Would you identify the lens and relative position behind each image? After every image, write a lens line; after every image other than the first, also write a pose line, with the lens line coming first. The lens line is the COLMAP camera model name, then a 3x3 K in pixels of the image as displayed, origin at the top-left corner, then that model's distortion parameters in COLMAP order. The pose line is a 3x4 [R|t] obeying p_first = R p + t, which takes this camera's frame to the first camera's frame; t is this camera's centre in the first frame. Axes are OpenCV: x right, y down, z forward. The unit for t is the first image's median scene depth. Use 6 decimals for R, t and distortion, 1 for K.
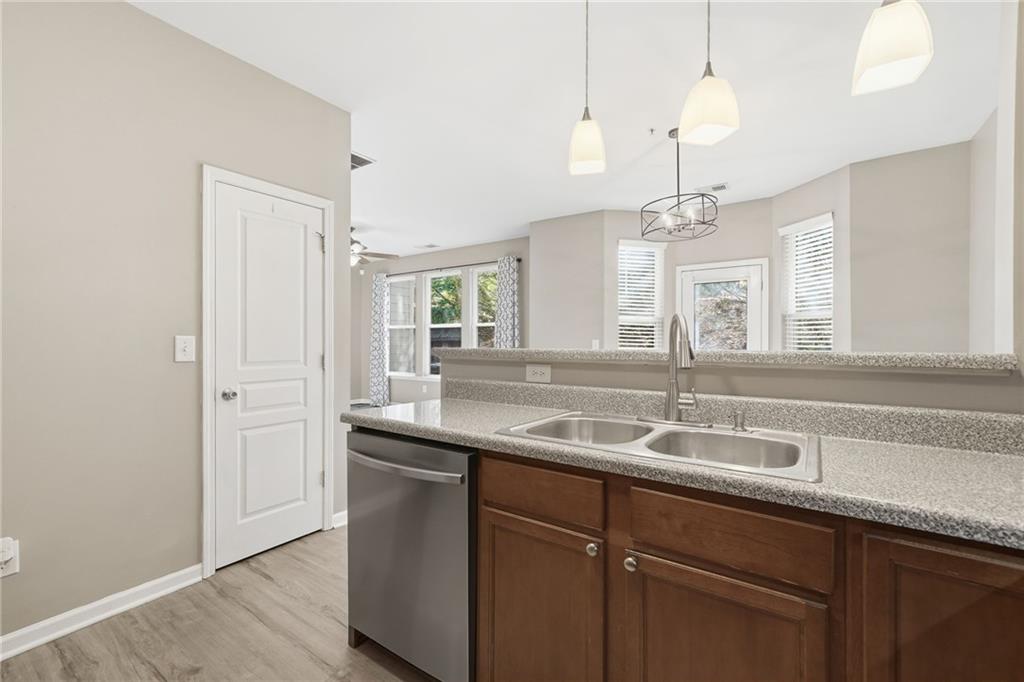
lens RADIAL K [[406.7, 0, 502.3], [0, 406.7, 346.1], [0, 0, 1]] dist [-0.001801, 0.000096]
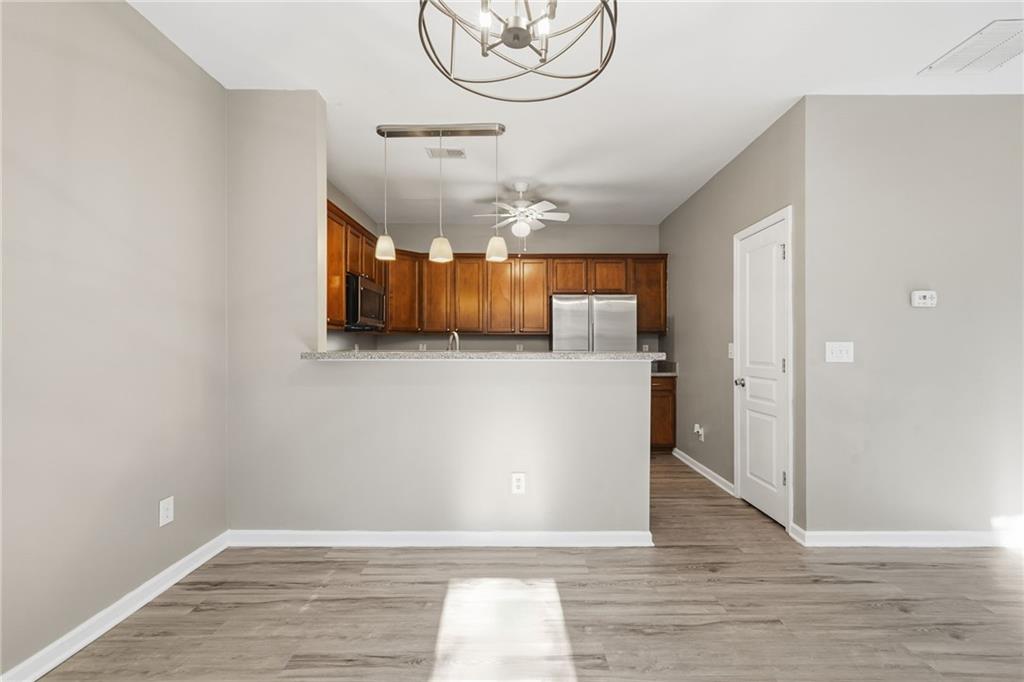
lens RADIAL K [[439.2, 0, 505.5], [0, 439.2, 347.6], [0, 0, 1]] dist [0.006439, 0.001032]
pose [[-0.823353, 0.004706, -0.567509, 0.275047], [0.002921, 0.999988, 0.004055, -0.006434], [0.567521, 0.001681, -0.823357, 0.534411]]
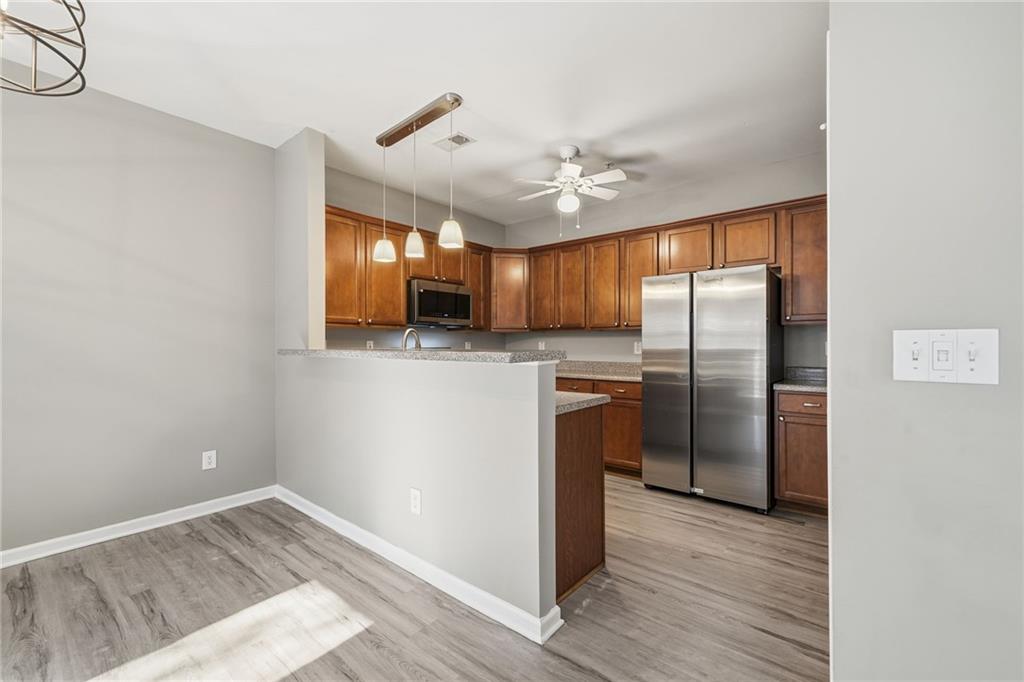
lens RADIAL K [[423.7, 0, 502.6], [0, 423.7, 344.0], [0, 0, 1]] dist [0.004197, 0.001630]
pose [[-0.995305, 0.004509, 0.096687, -0.040401], [0.004236, 0.999986, -0.003025, -0.004425], [-0.096699, -0.002602, -0.995310, 0.539113]]
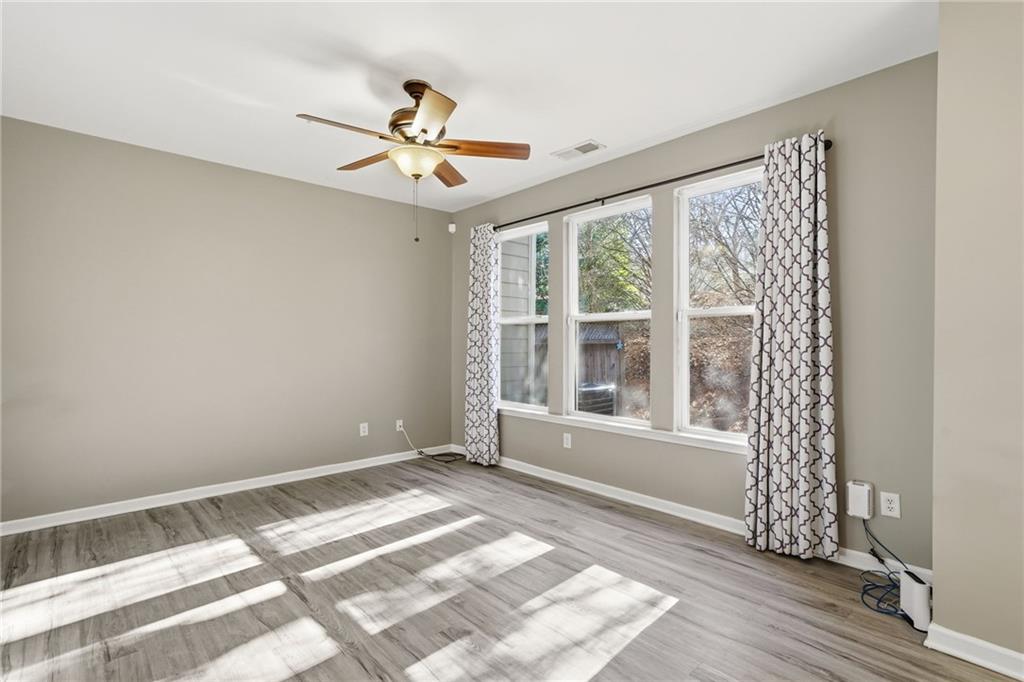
lens RADIAL K [[478.9, 0, 508.7], [0, 478.9, 341.8], [0, 0, 1]] dist [0.011082, 0.001111]
pose [[0.974936, -0.002794, -0.222469, -0.132536], [0.000733, 0.999956, -0.009349, -0.013398], [0.222486, 0.008951, 0.974895, 0.406119]]
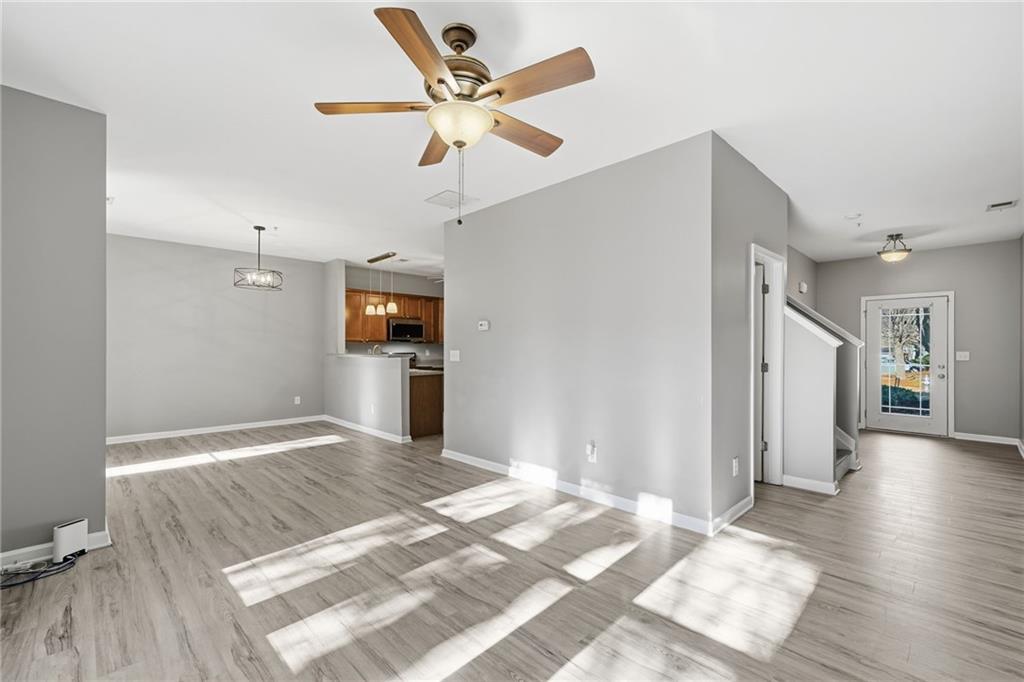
lens RADIAL K [[439.2, 0, 507.1], [0, 439.2, 358.4], [0, 0, 1]] dist [0.006439, 0.001032]
pose [[-0.982136, -0.011858, 0.187800, -0.382513], [-0.007255, 0.999657, 0.025182, -0.018274], [-0.188034, 0.023370, -0.981884, 1.062715]]
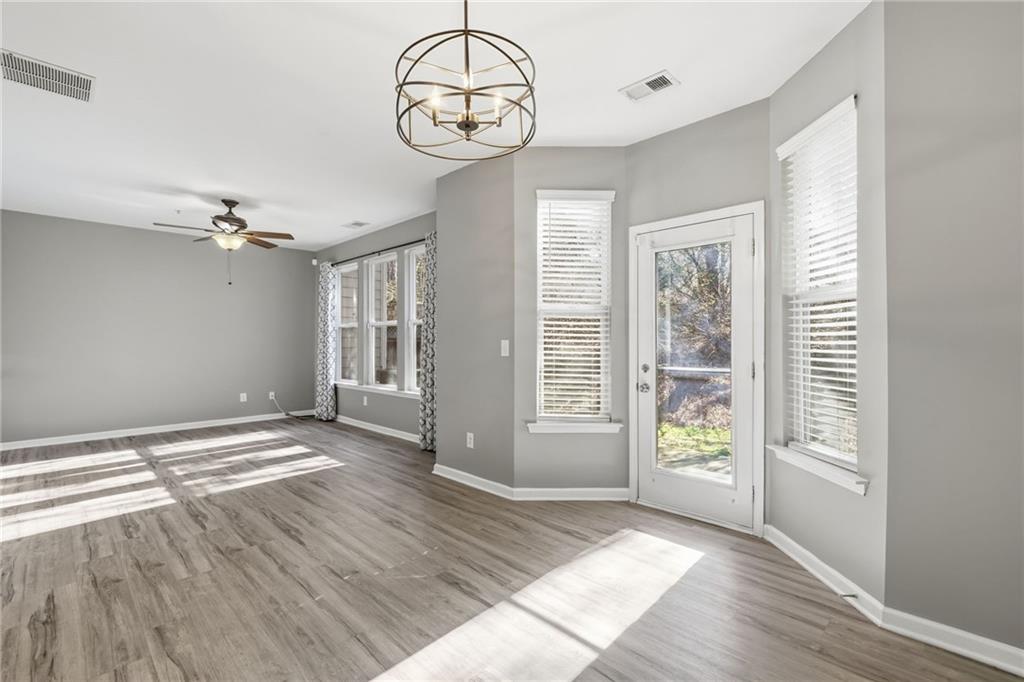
lens RADIAL K [[439.2, 0, 497.3], [0, 439.2, 341.5], [0, 0, 1]] dist [0.006439, 0.001032]
pose [[0.984133, -0.006131, -0.177325, 0.232793], [0.004689, 0.999952, -0.008555, -0.005232], [0.177369, 0.007588, 0.984115, 0.181785]]
